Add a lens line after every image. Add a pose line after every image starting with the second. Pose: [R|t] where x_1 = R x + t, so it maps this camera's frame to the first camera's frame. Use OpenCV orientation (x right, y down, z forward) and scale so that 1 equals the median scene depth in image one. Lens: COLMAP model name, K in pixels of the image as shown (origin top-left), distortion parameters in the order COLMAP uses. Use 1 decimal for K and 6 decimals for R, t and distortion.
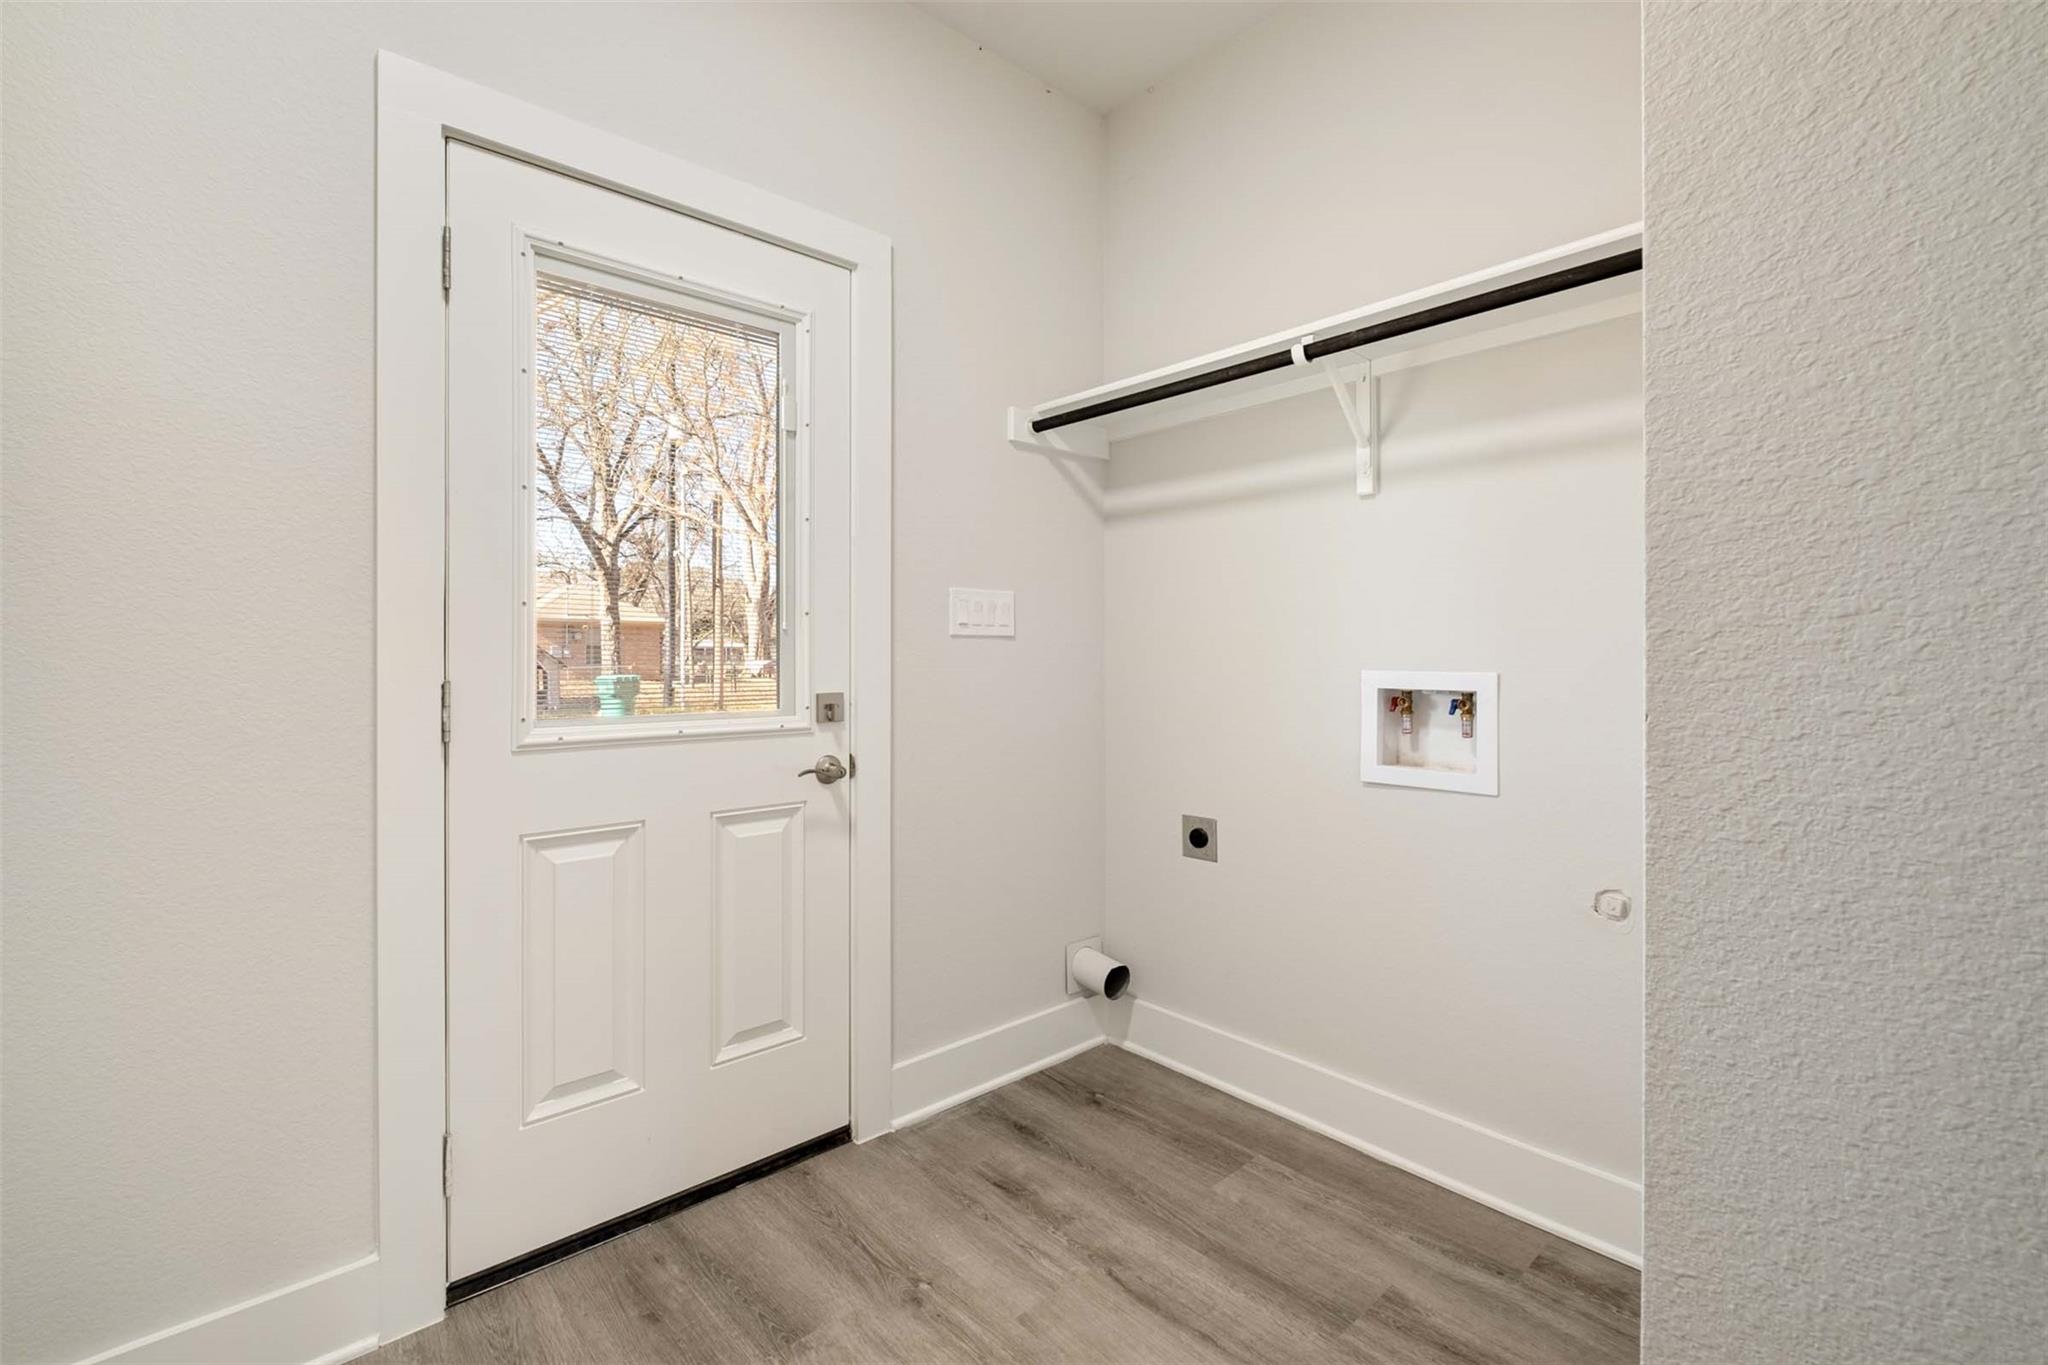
lens RADIAL K [[888.1, 0, 1027.7], [0, 888.1, 653.4], [0, 0, 1]] dist [0.003204, -0.009052]
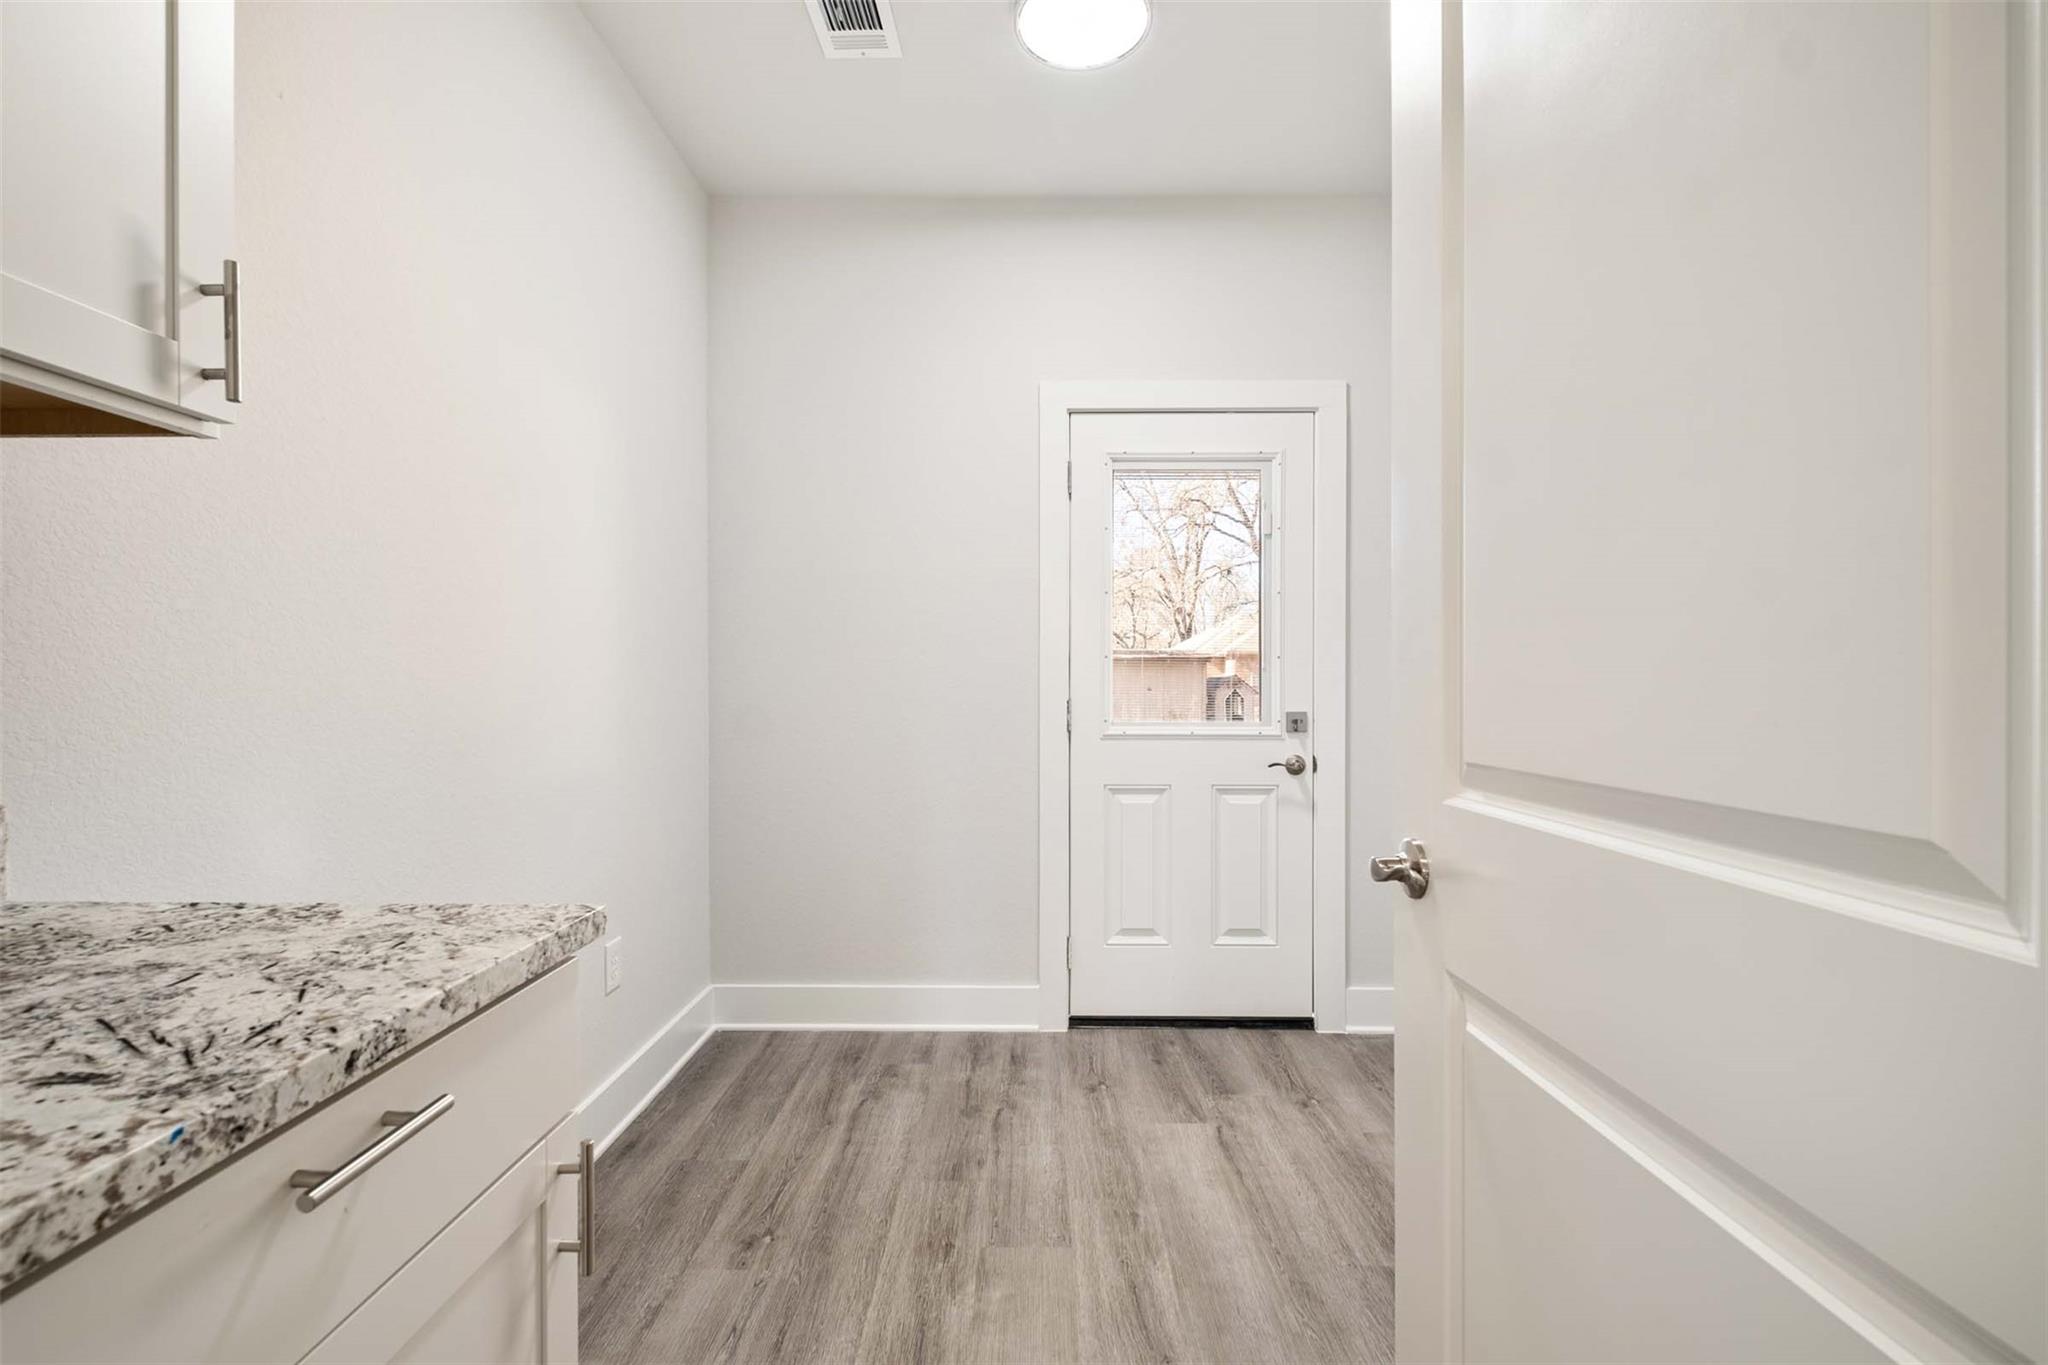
lens RADIAL K [[889.5, 0, 1029.0], [0, 889.5, 679.7], [0, 0, 1]] dist [0.002678, -0.005634]
pose [[0.739642, 0.003192, -0.672993, 0.458610], [0.000050, 0.999988, 0.004798, -0.015625], [0.673001, -0.003583, 0.739633, -0.383211]]
